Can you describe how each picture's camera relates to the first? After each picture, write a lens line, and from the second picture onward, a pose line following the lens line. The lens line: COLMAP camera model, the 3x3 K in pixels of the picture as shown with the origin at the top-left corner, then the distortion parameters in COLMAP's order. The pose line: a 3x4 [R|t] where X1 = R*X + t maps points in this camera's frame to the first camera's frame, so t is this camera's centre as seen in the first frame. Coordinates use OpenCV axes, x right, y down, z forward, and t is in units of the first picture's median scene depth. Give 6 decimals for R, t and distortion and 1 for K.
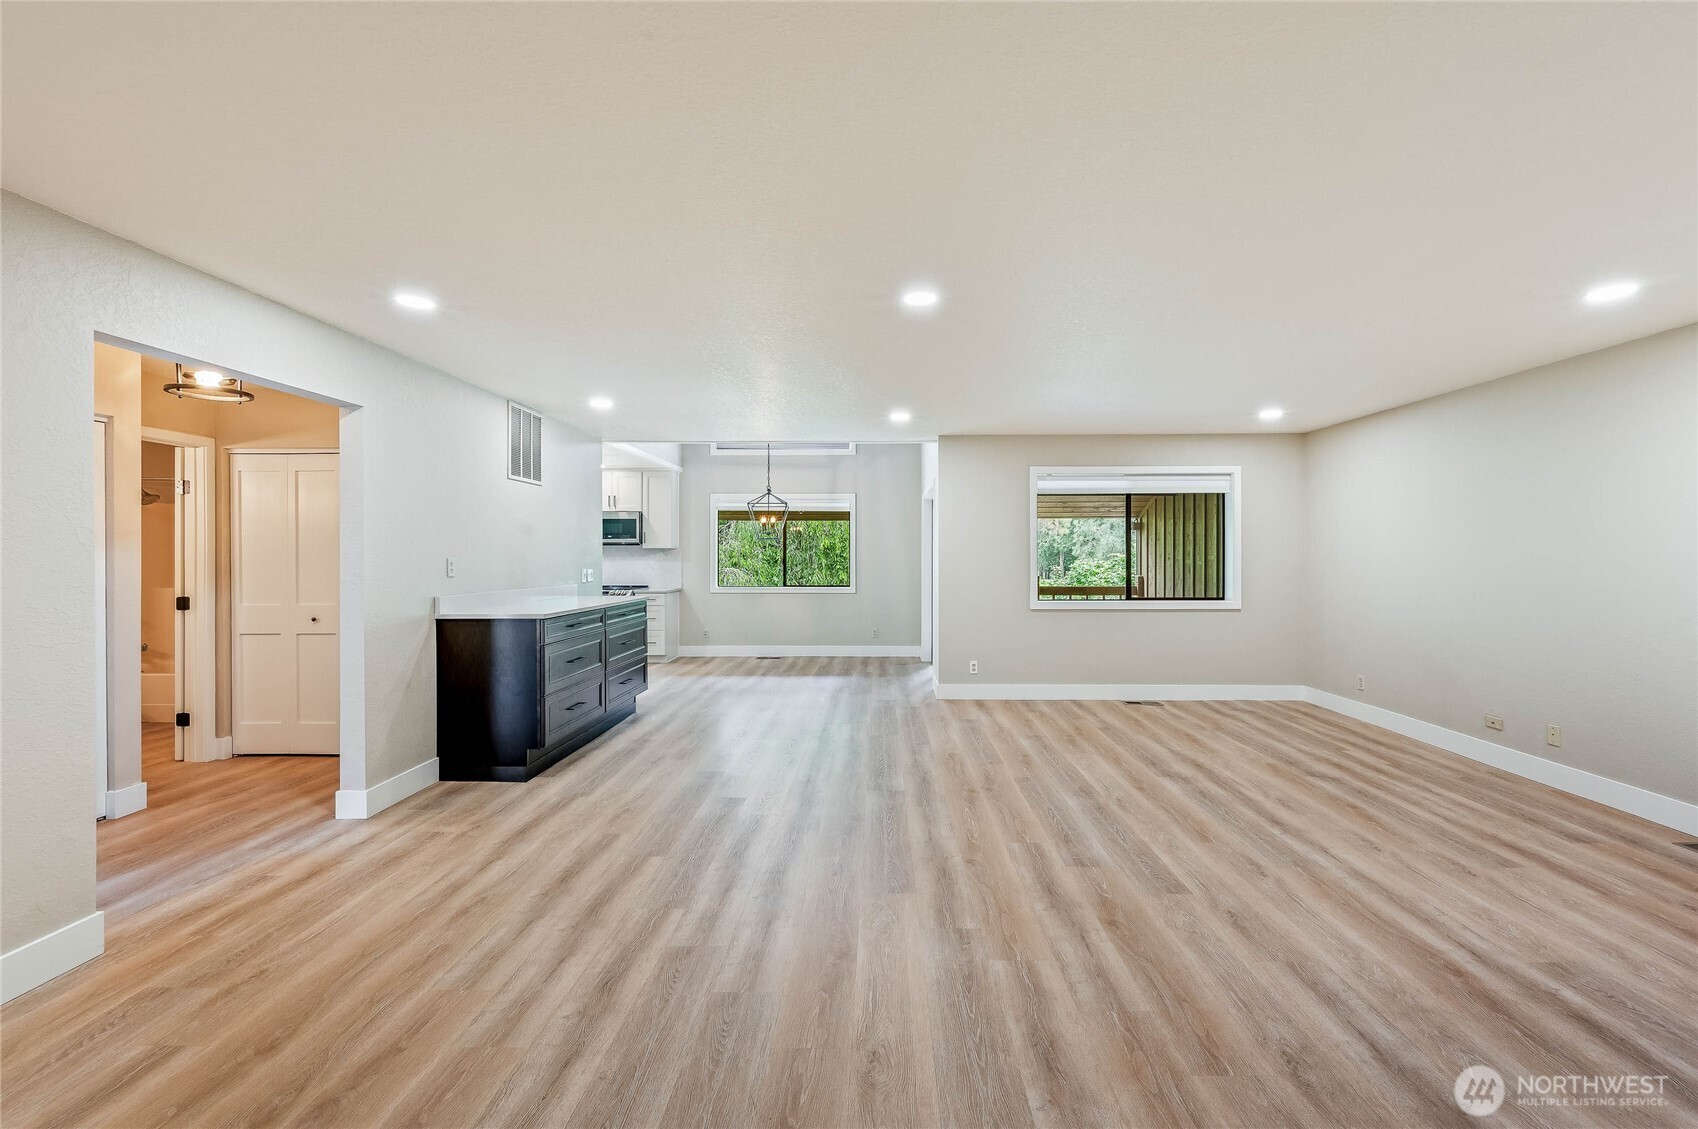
lens RADIAL K [[683.8, 0, 879.0], [0, 683.8, 563.6], [0, 0, 1]] dist [0.000787, 0.000383]
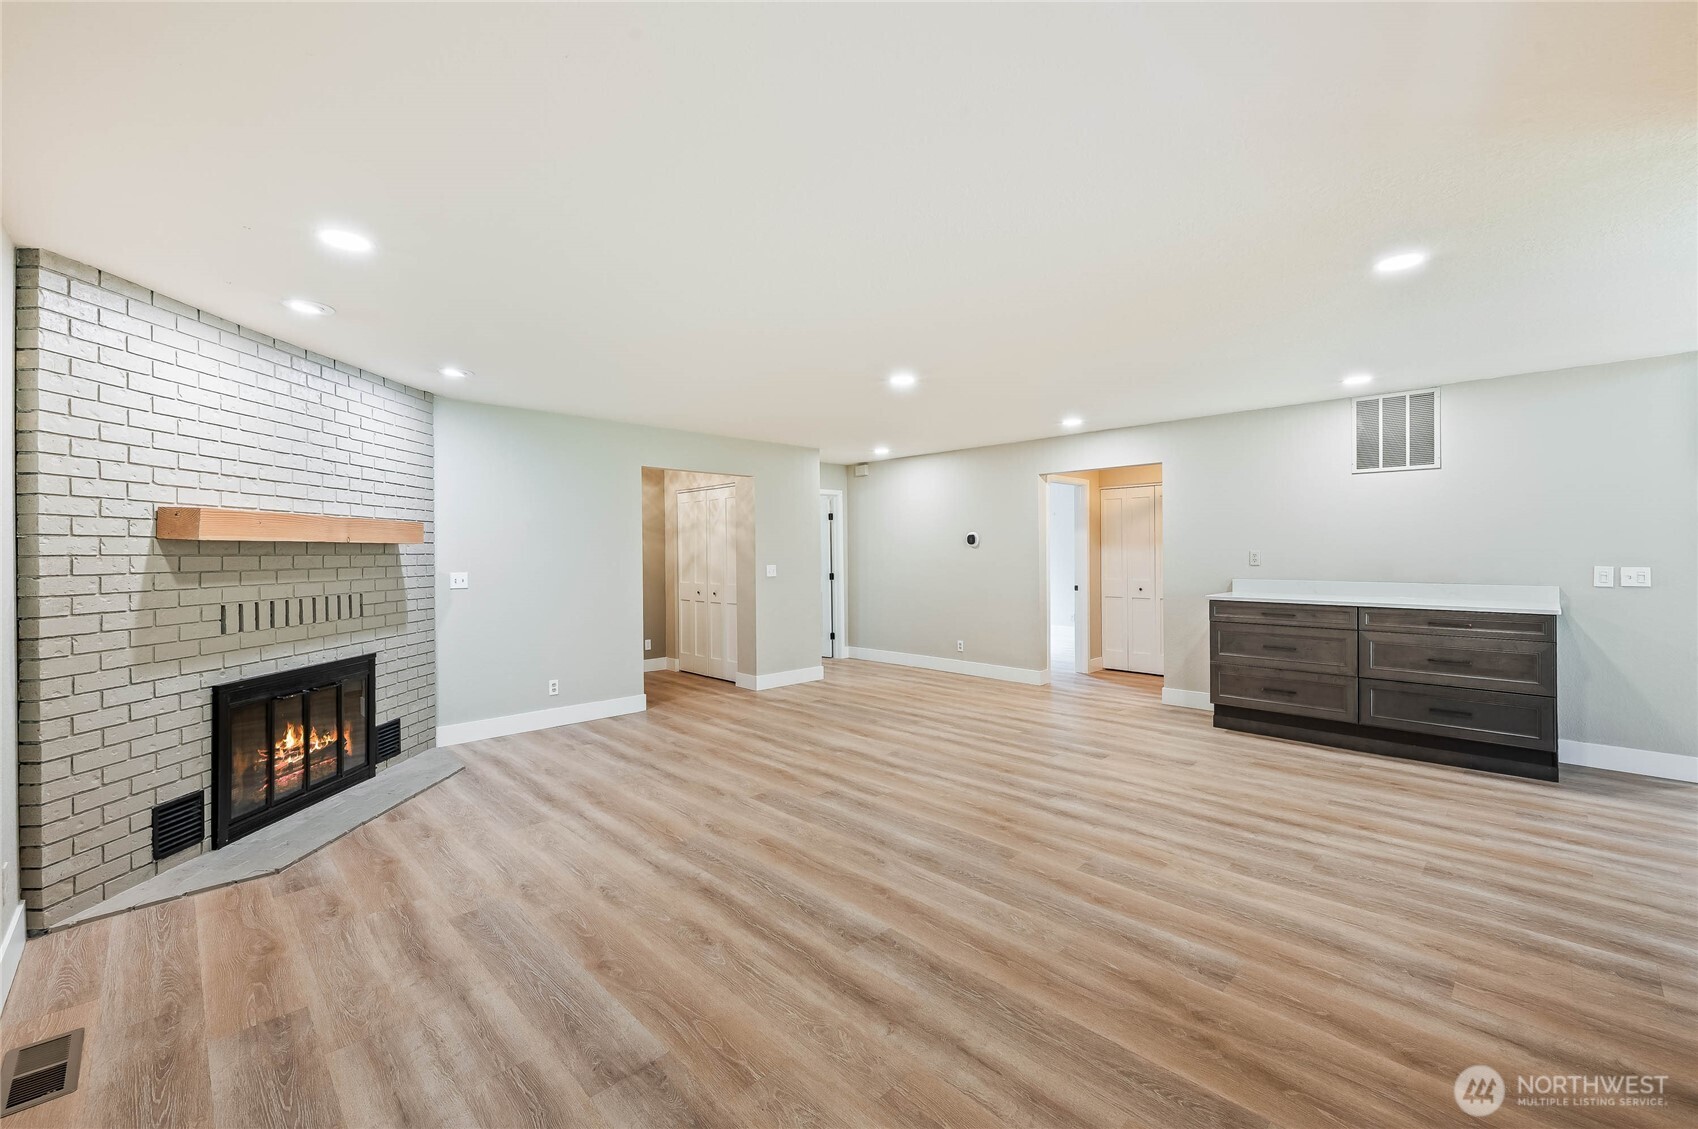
lens RADIAL K [[683.8, 0, 865.5], [0, 683.8, 553.8], [0, 0, 1]] dist [0.000787, 0.000383]
pose [[-0.690238, 0.005488, -0.723562, 0.930831], [-0.002133, 0.999951, 0.009619, -0.019375], [0.723579, 0.008183, -0.690193, 1.523561]]
